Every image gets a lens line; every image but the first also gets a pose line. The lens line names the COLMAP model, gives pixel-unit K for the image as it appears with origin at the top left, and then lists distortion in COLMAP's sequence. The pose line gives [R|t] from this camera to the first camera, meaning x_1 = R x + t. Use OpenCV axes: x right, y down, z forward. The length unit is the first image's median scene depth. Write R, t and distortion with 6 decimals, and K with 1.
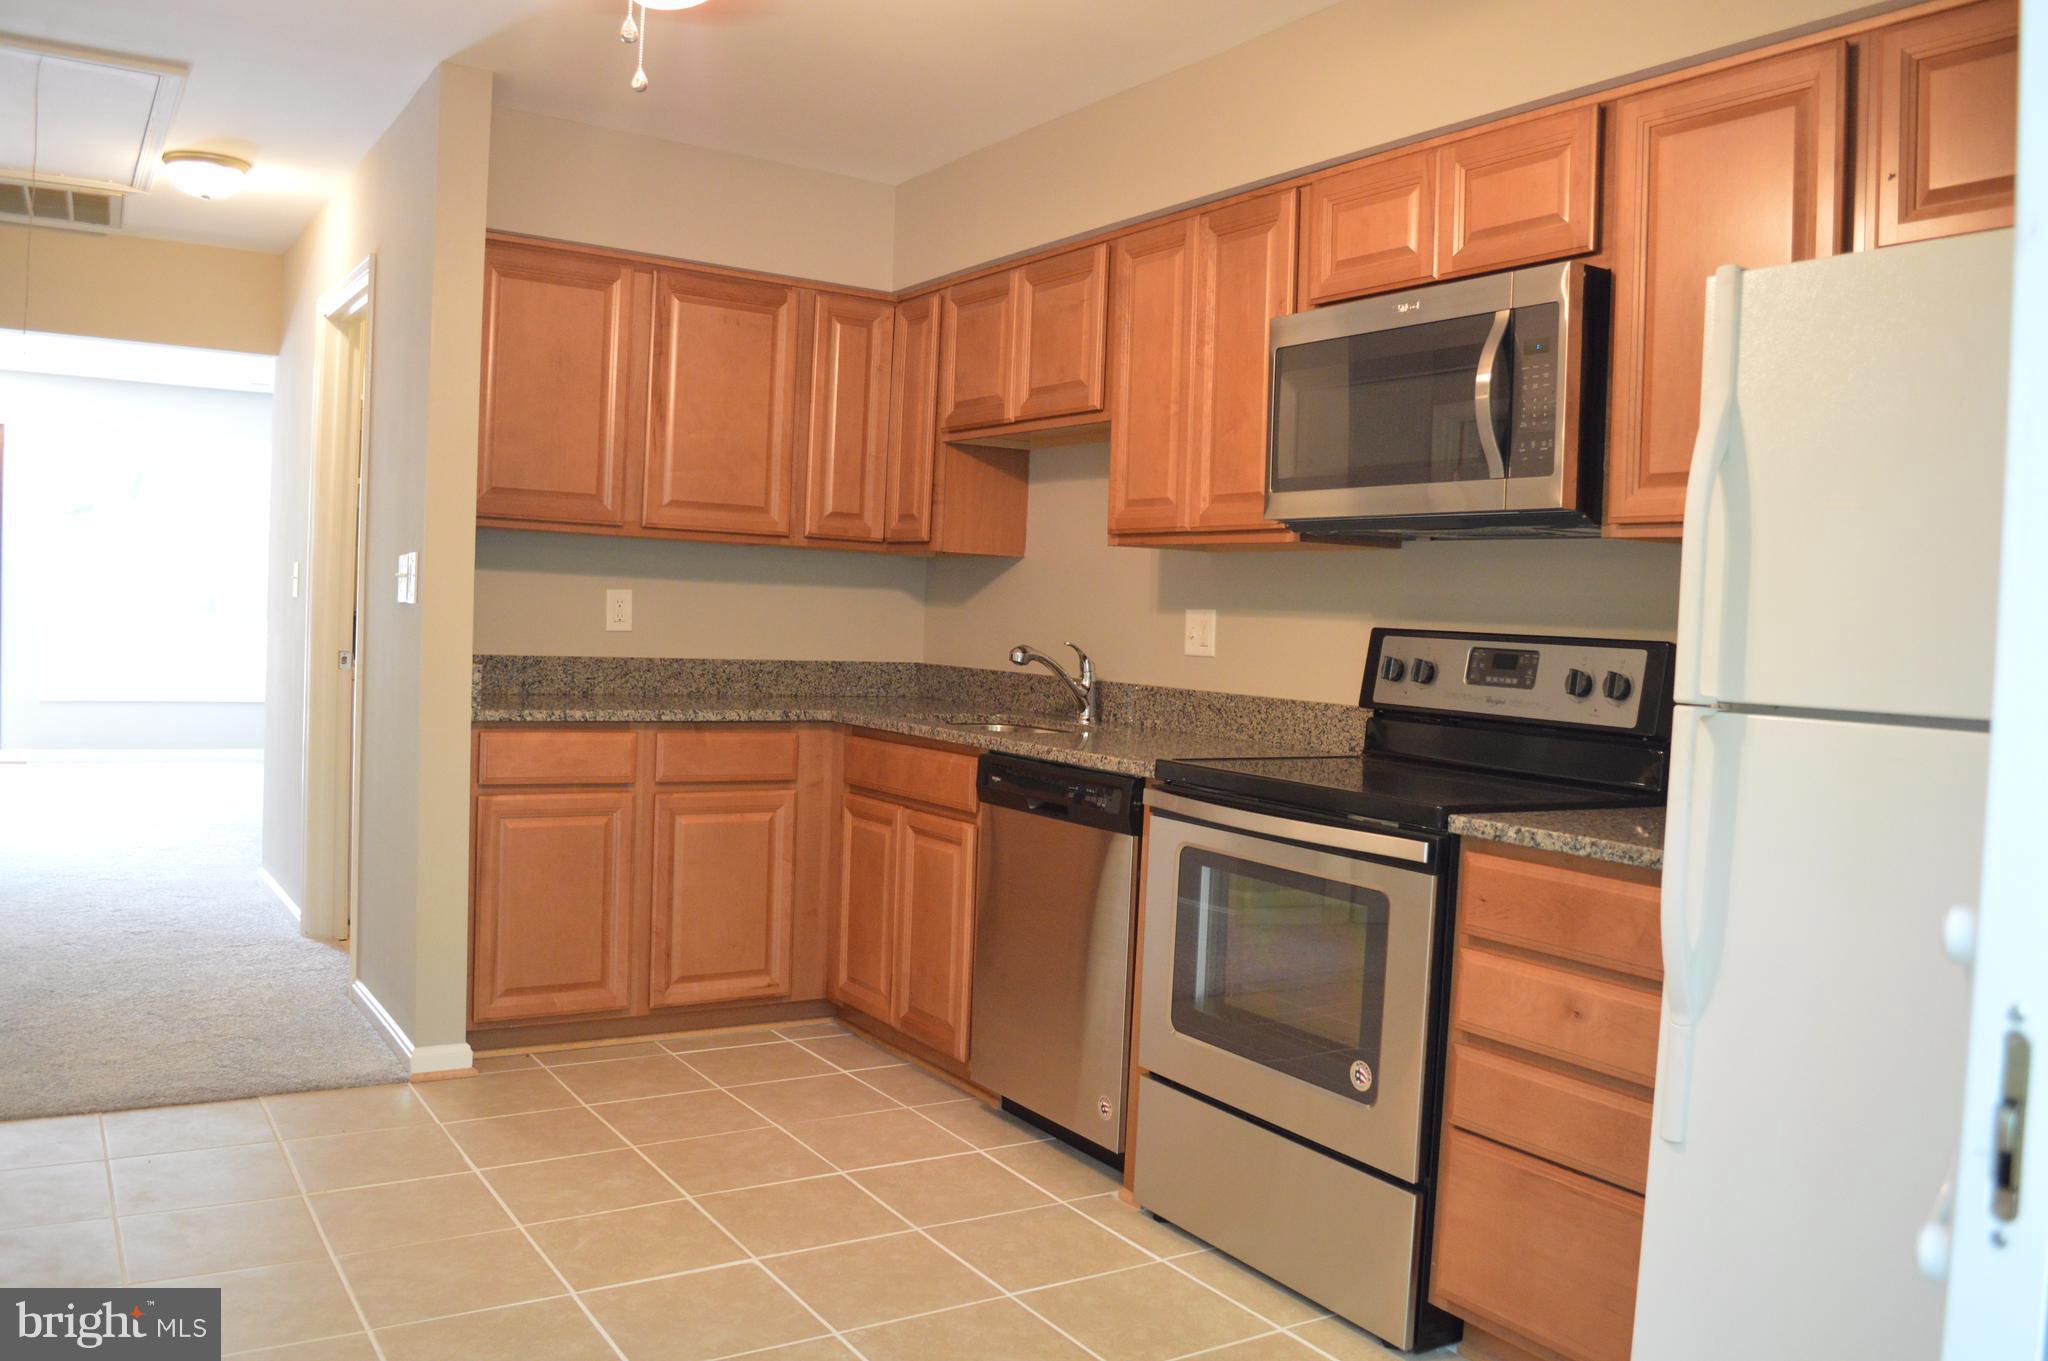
lens RADIAL K [[1633.5, 0, 1033.9], [0, 1633.5, 675.9], [0, 0, 1]] dist [-0.086468, 0.016725]
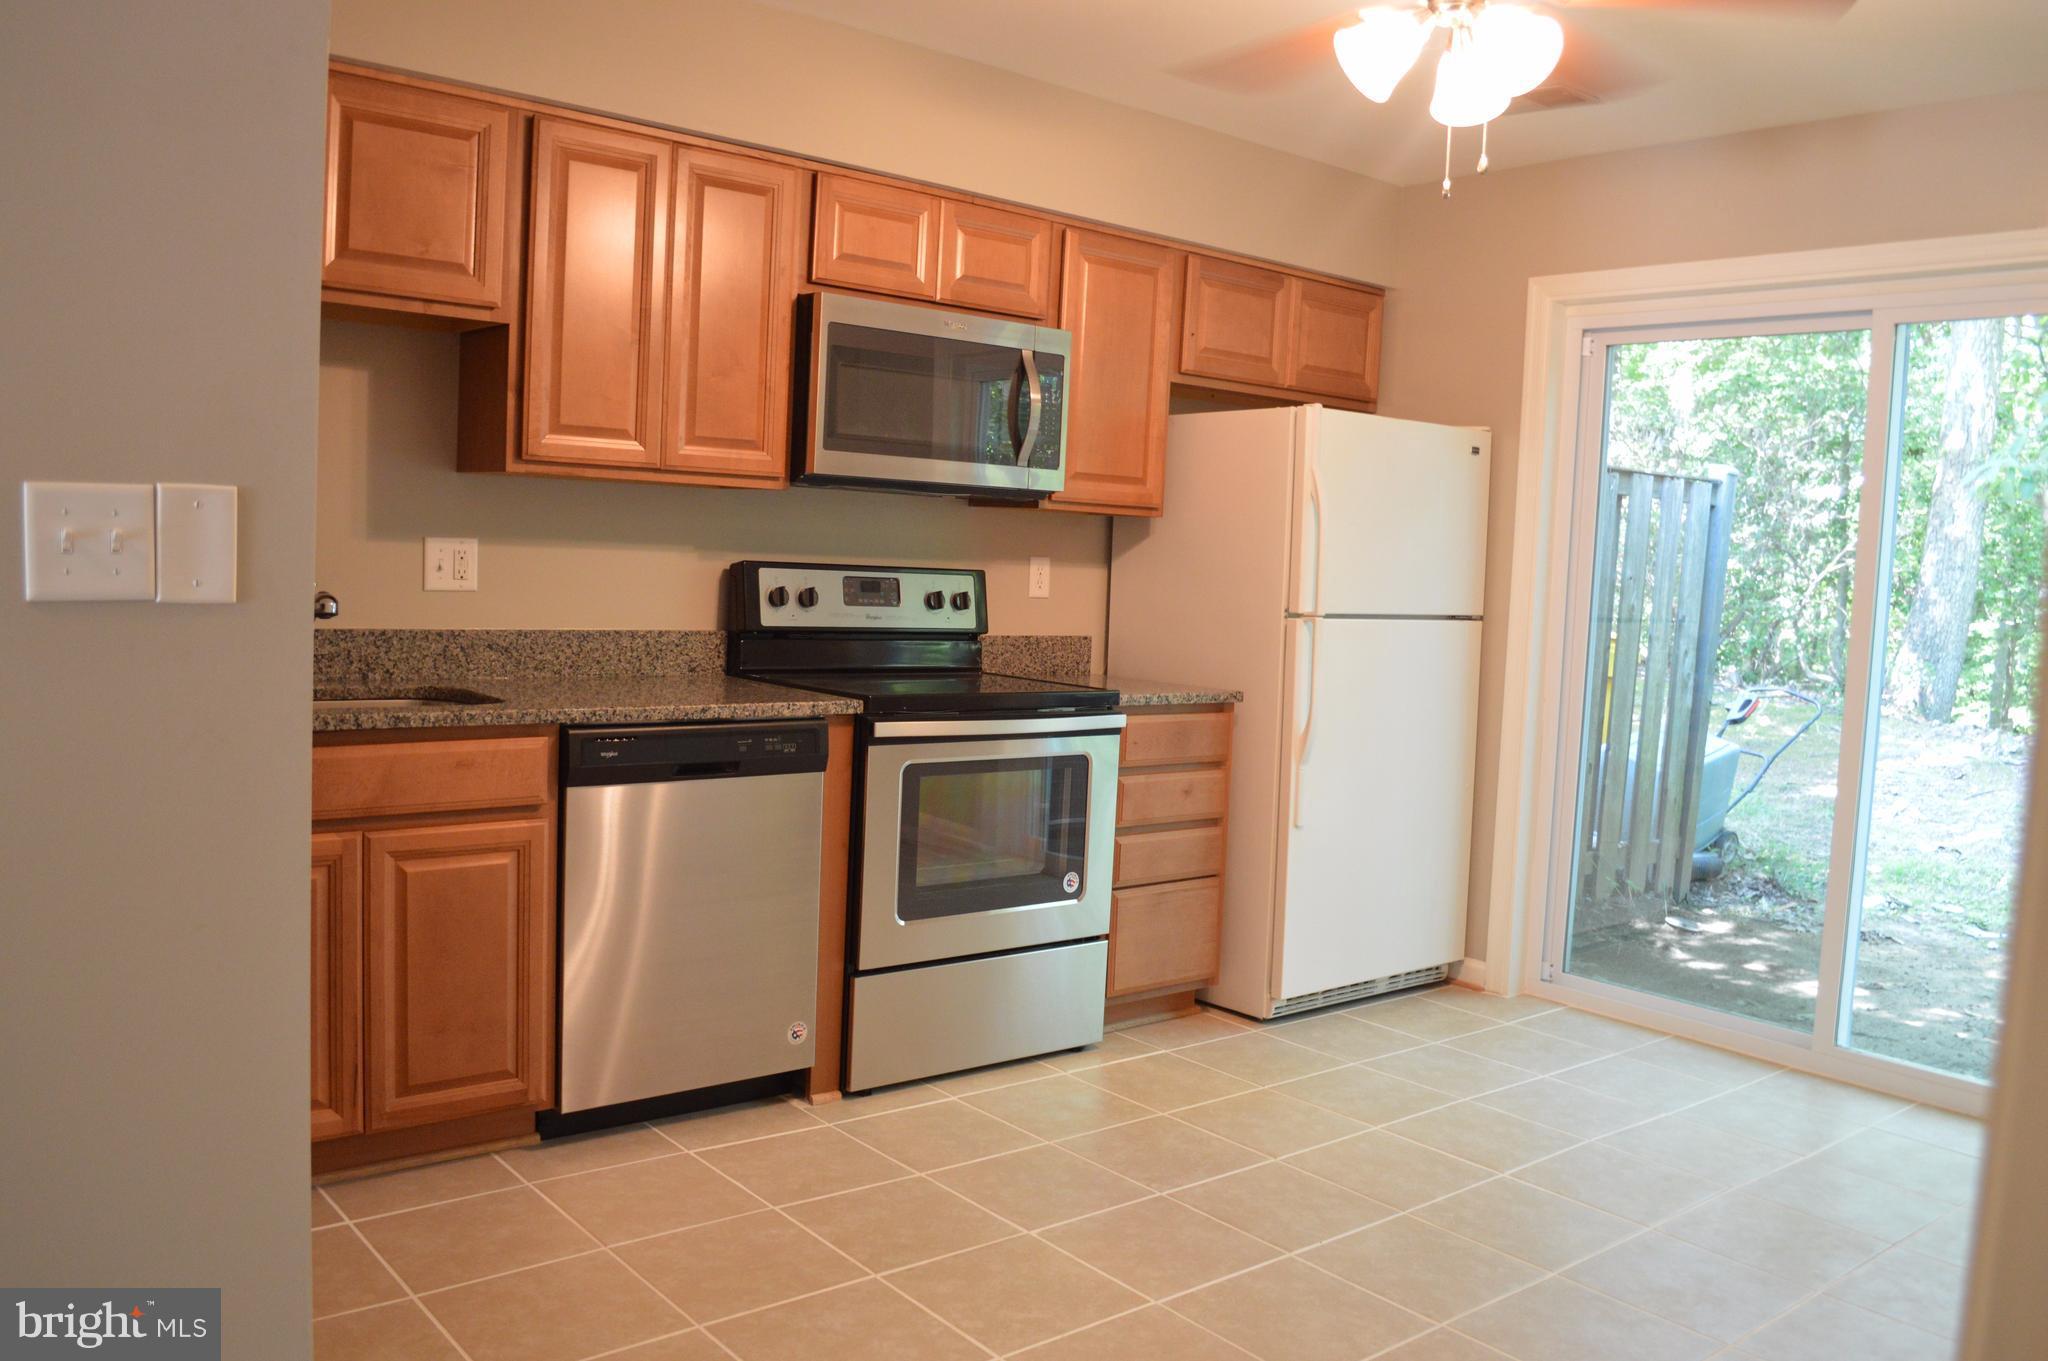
lens RADIAL K [[1633.5, 0, 1028.1], [0, 1633.5, 676.5], [0, 0, 1]] dist [-0.086468, 0.016725]
pose [[-0.120157, -0.122287, 0.985195, -0.791742], [-0.013439, 0.992494, 0.121554, -0.075518], [-0.992664, 0.001365, -0.120898, 0.786515]]
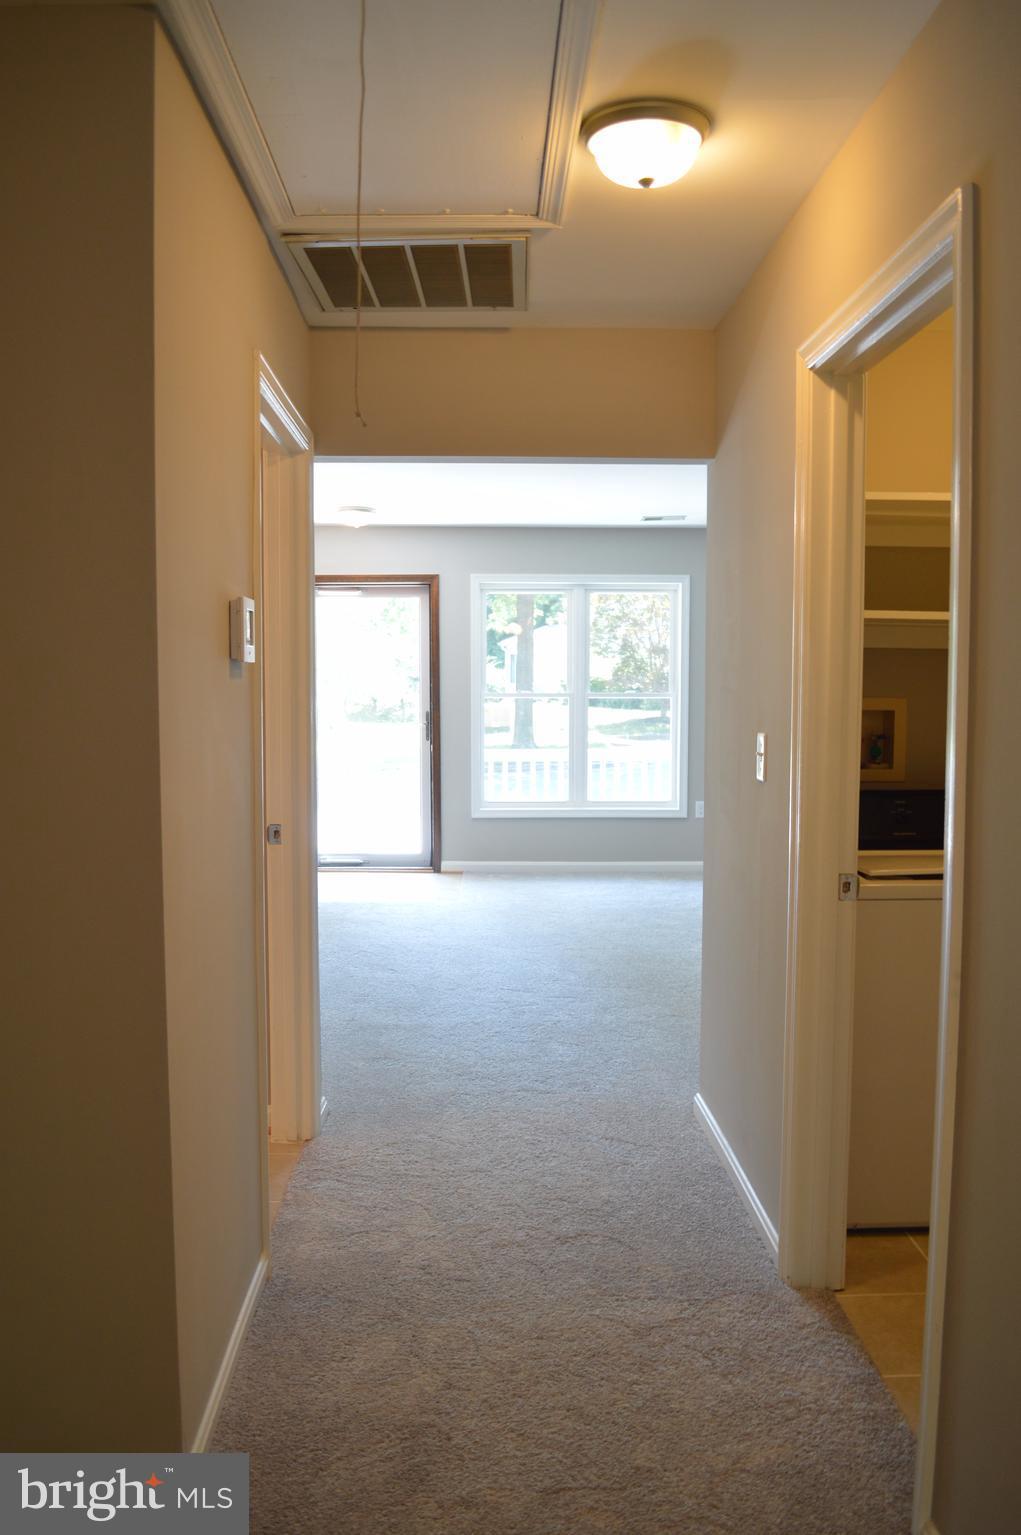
lens RADIAL K [[1224.3, 0, 502.1], [0, 1224.3, 759.2], [0, 0, 1]] dist [-0.086468, 0.016725]
pose [[0.852880, -0.003947, -0.522092, -0.366817], [0.013762, 0.999794, 0.014924, -0.092215], [0.521926, -0.019914, 0.852758, 0.634798]]
